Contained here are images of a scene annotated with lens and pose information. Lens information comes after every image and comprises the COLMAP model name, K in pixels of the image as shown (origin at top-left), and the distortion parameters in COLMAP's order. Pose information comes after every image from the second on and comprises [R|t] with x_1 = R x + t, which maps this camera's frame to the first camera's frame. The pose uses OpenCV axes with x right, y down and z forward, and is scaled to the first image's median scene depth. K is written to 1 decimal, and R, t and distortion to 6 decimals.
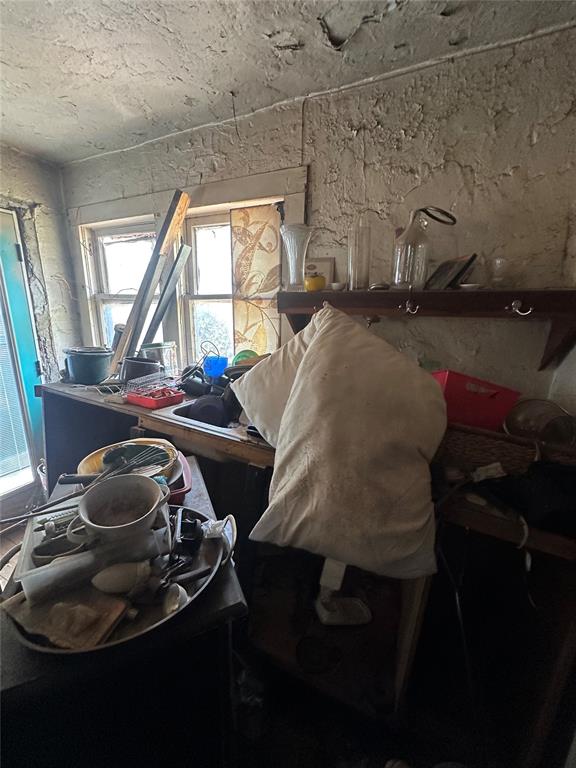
lens RADIAL K [[307.0, 0, 288.5], [0, 307.0, 383.5], [0, 0, 1]] dist [-0.003503, 0.000926]
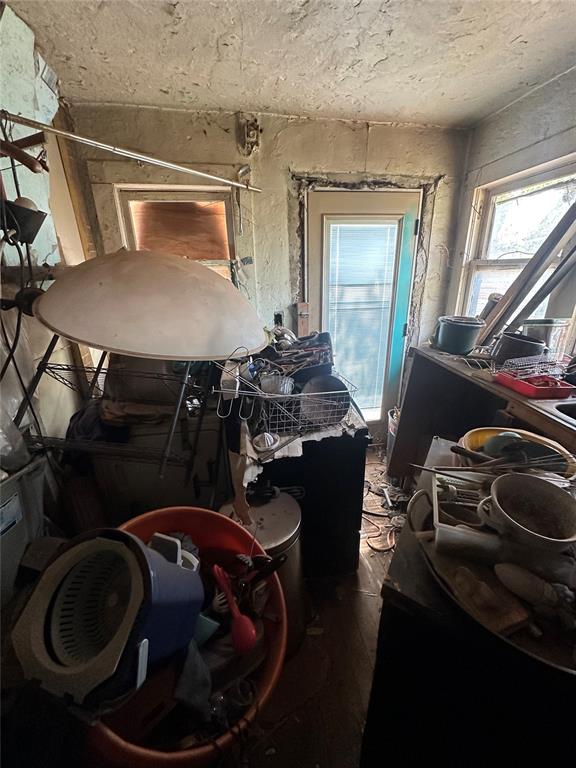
lens RADIAL K [[307.0, 0, 287.8], [0, 307.0, 383.4], [0, 0, 1]] dist [-0.003503, 0.000926]
pose [[0.556508, 0.253480, -0.791231, -0.105655], [-0.163439, 0.967116, 0.194873, -0.008945], [0.814609, 0.020869, 0.579635, -0.045478]]
